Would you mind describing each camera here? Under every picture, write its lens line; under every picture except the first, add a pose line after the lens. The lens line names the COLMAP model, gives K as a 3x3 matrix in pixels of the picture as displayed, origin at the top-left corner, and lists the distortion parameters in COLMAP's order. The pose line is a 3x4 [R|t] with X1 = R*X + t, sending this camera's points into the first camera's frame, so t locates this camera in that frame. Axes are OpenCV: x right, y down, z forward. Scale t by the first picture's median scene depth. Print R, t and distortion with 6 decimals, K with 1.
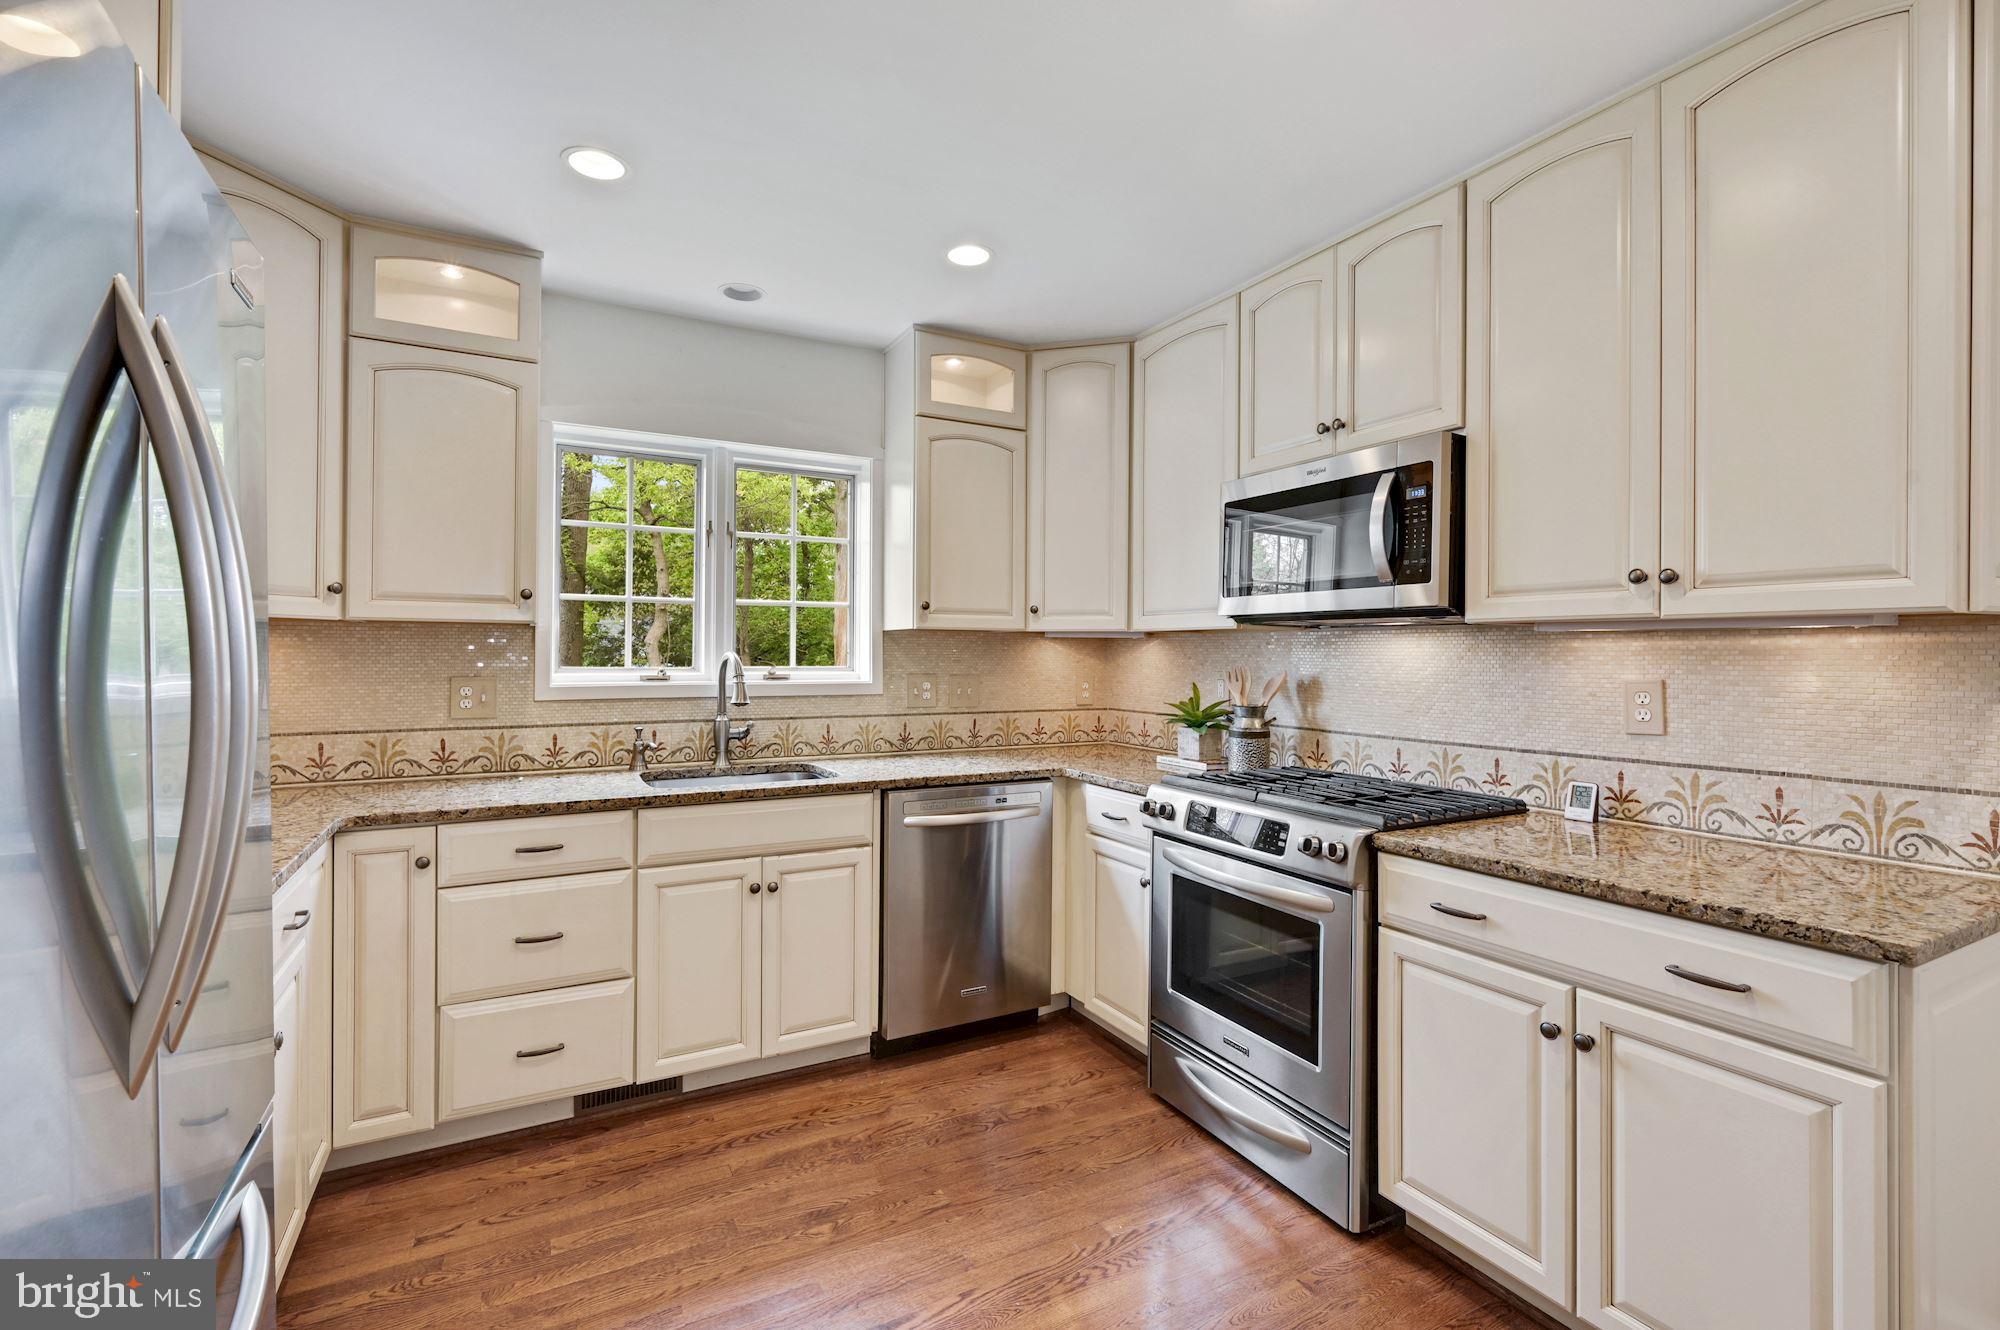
lens RADIAL K [[879.9, 0, 998.2], [0, 879.9, 645.5], [0, 0, 1]] dist [-0.039229, -0.000068]
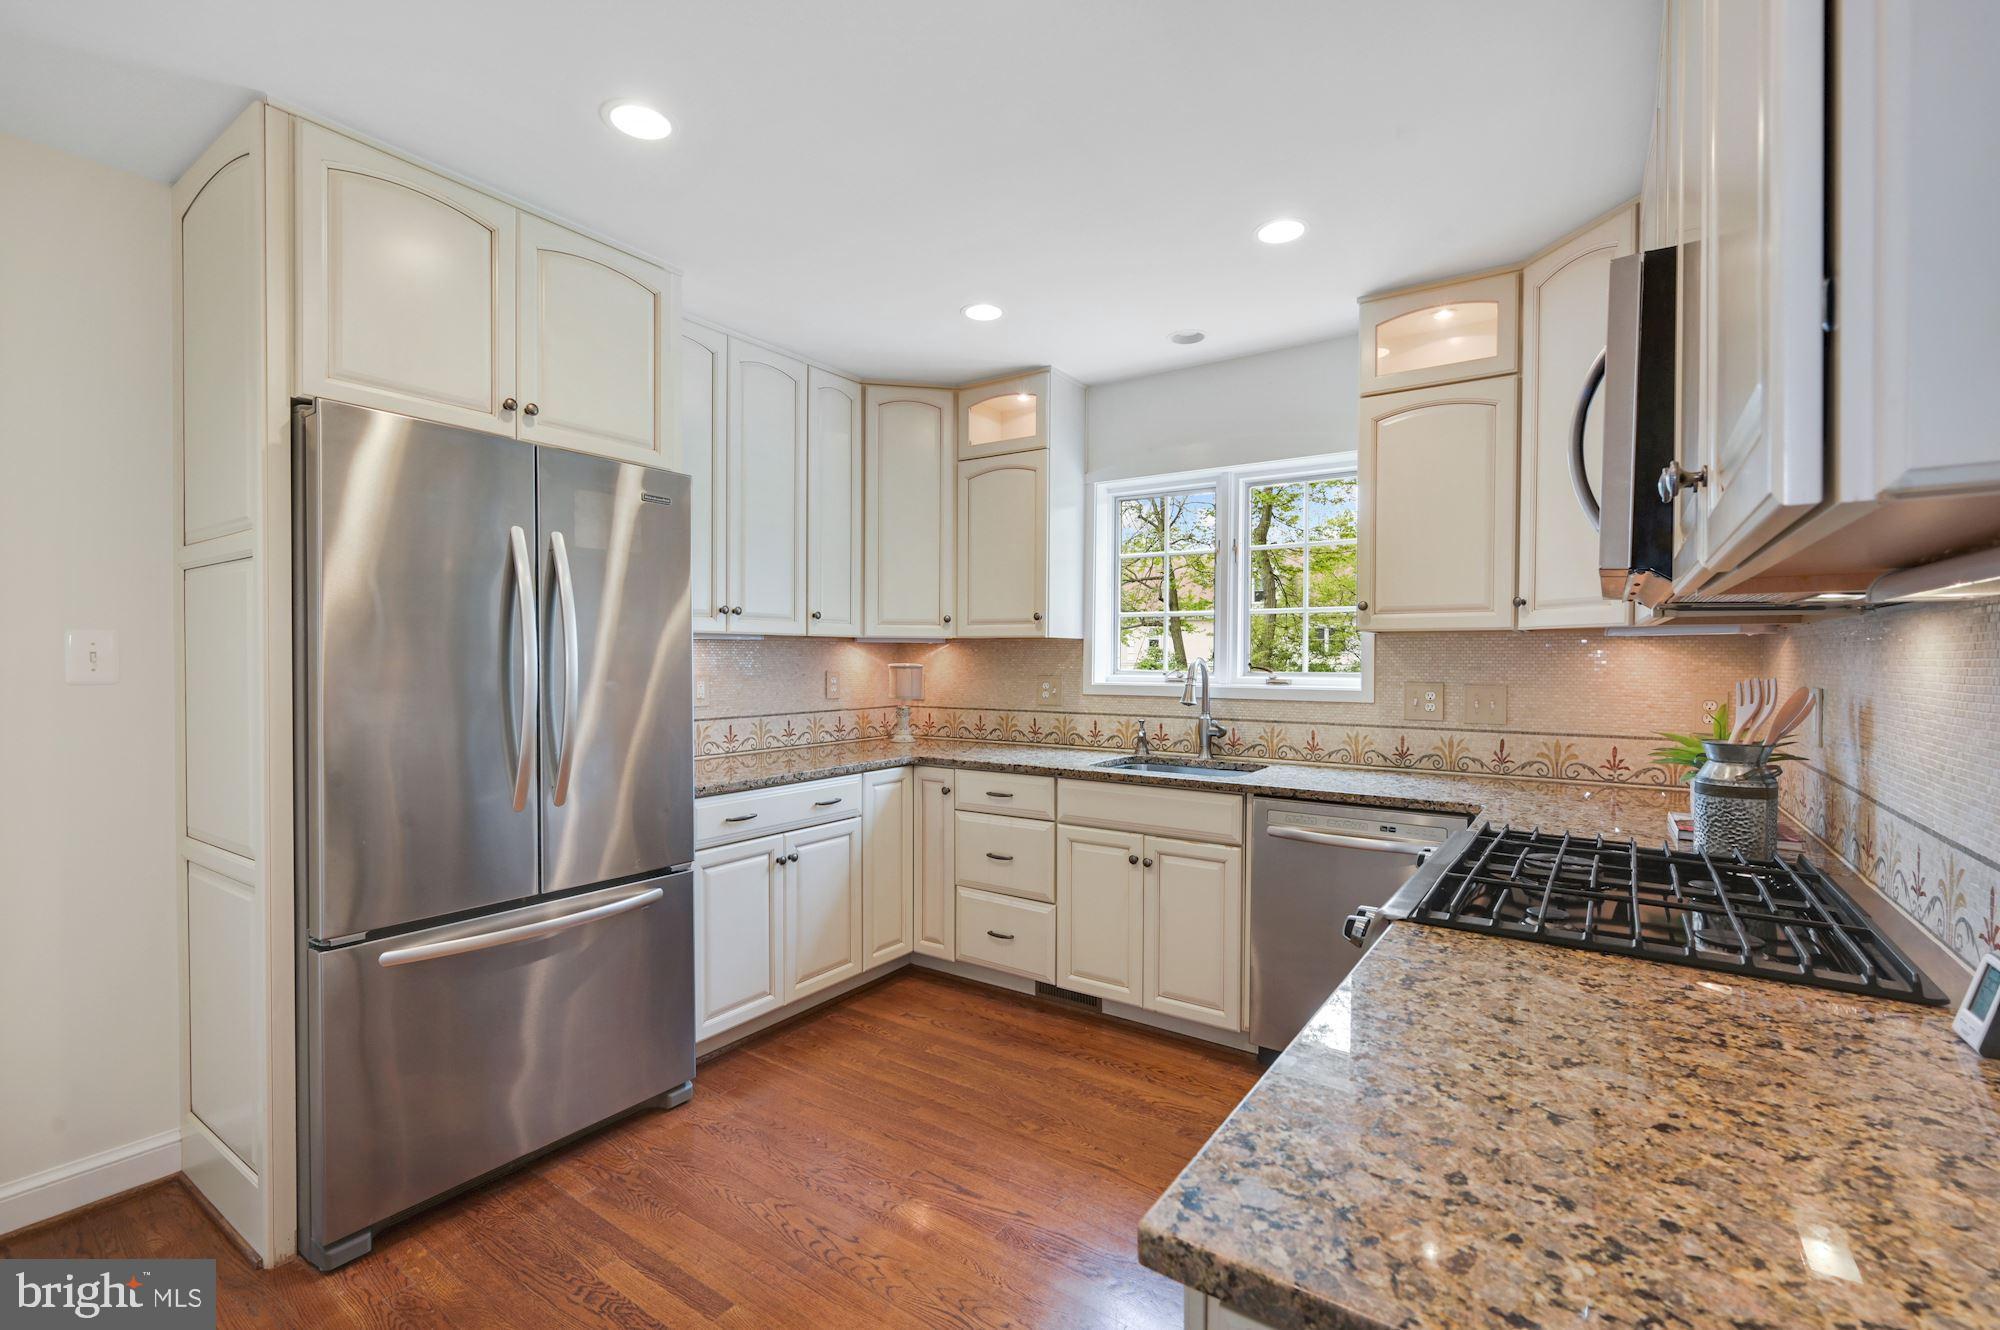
lens RADIAL K [[843.7, 0, 1000.0], [0, 843.7, 665.0], [0, 0, 1]] dist [-0.051002, 0.000071]
pose [[0.433124, 0.003377, -0.901328, 0.611513], [0.006340, 0.999957, 0.006794, 0.008805], [0.901312, -0.008657, 0.433084, 0.333546]]
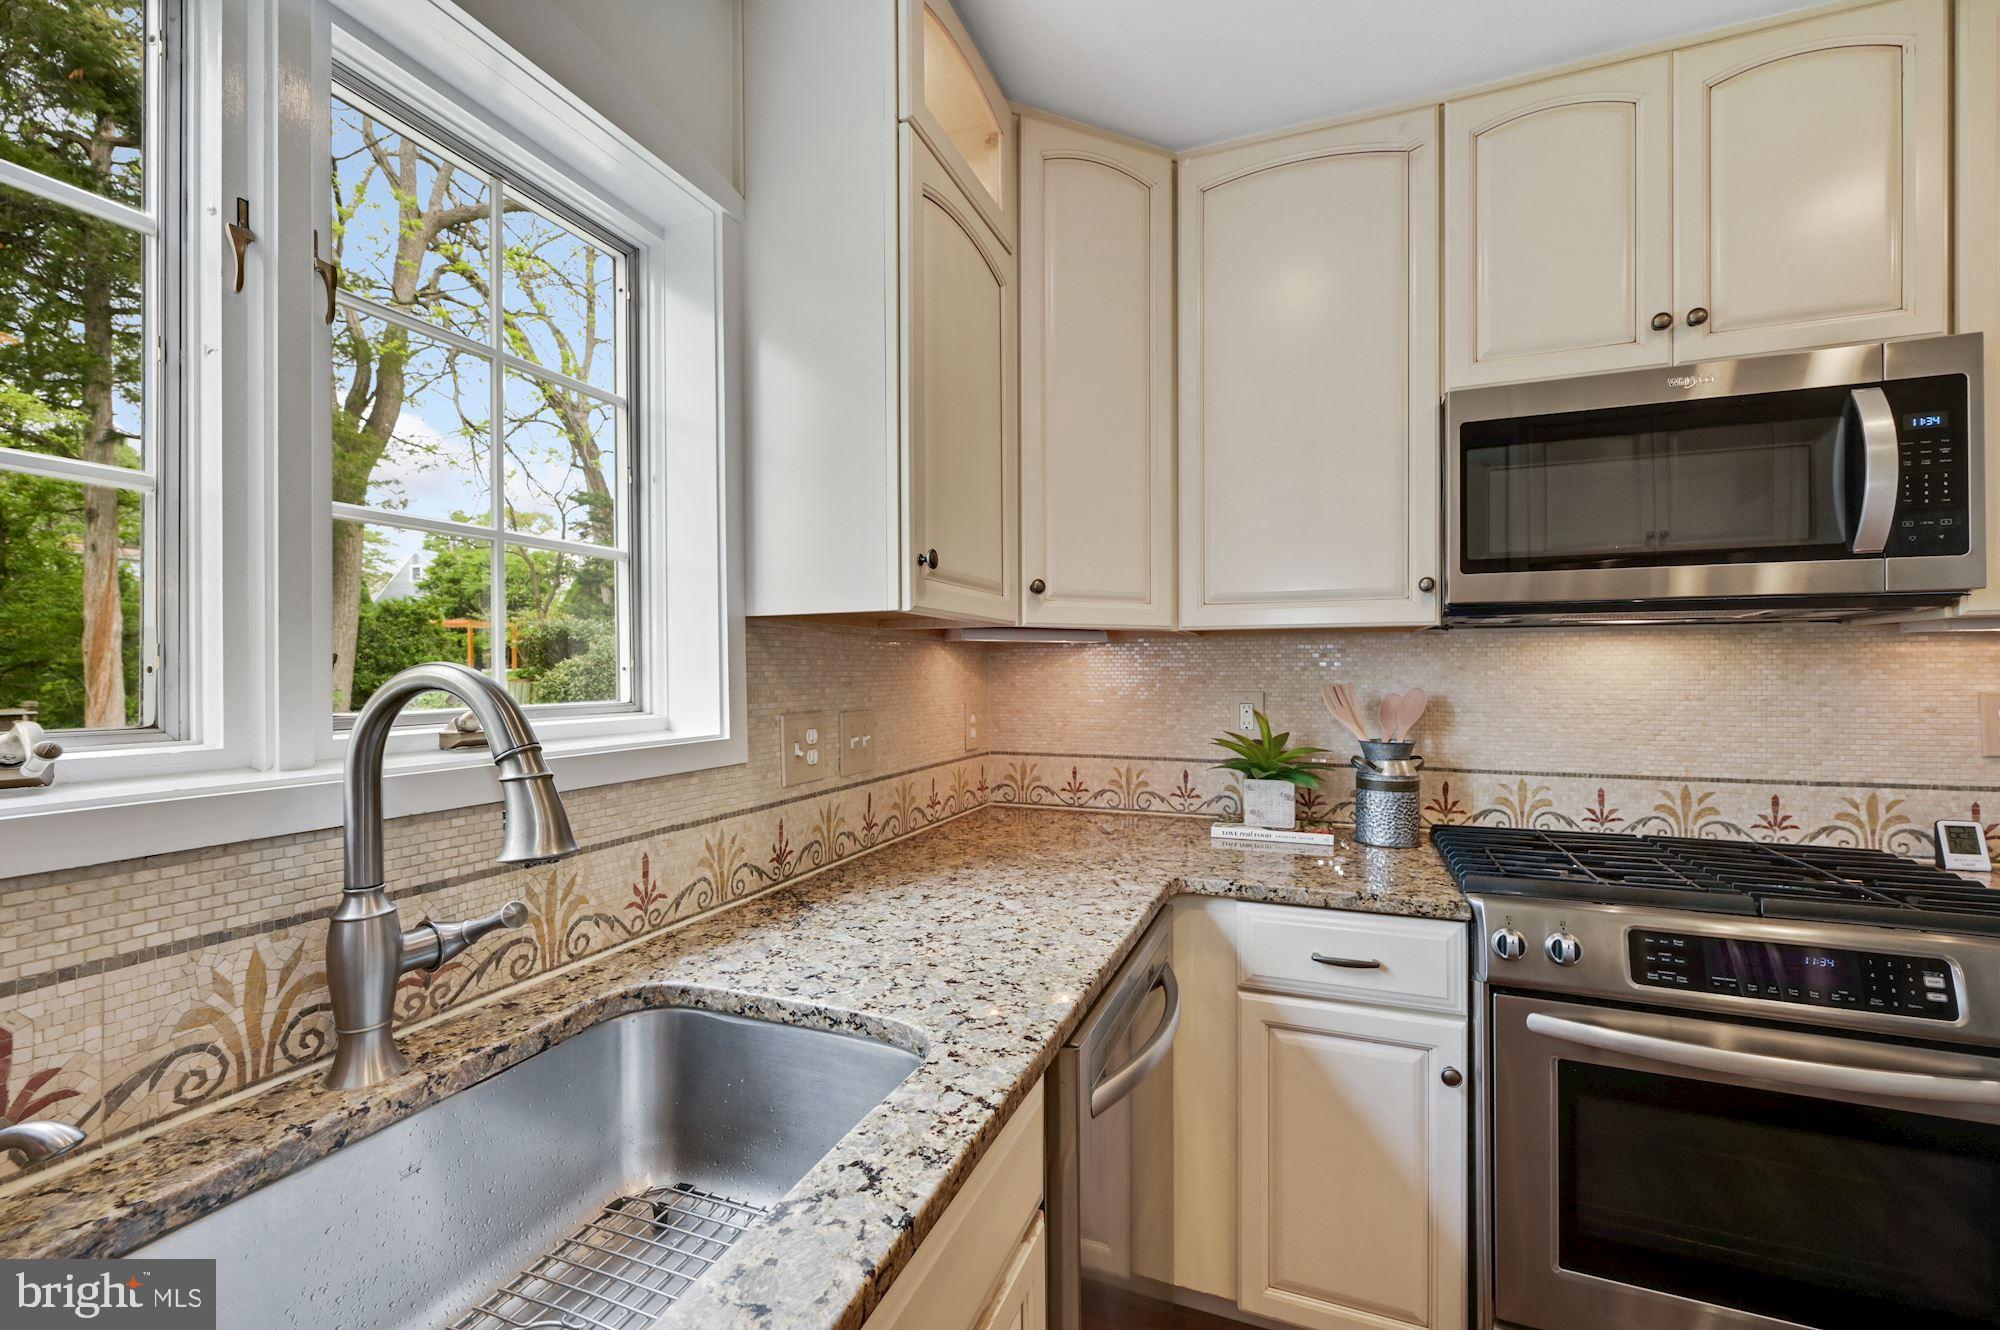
lens RADIAL K [[825.8, 0, 1015.1], [0, 825.8, 665.7], [0, 0, 1]] dist [0.000531, 0.000045]
pose [[0.760970, -0.003164, 0.648779, -0.369839], [0.002092, 0.999995, 0.002423, 0.008614], [-0.648783, -0.000487, 0.760973, 0.754792]]
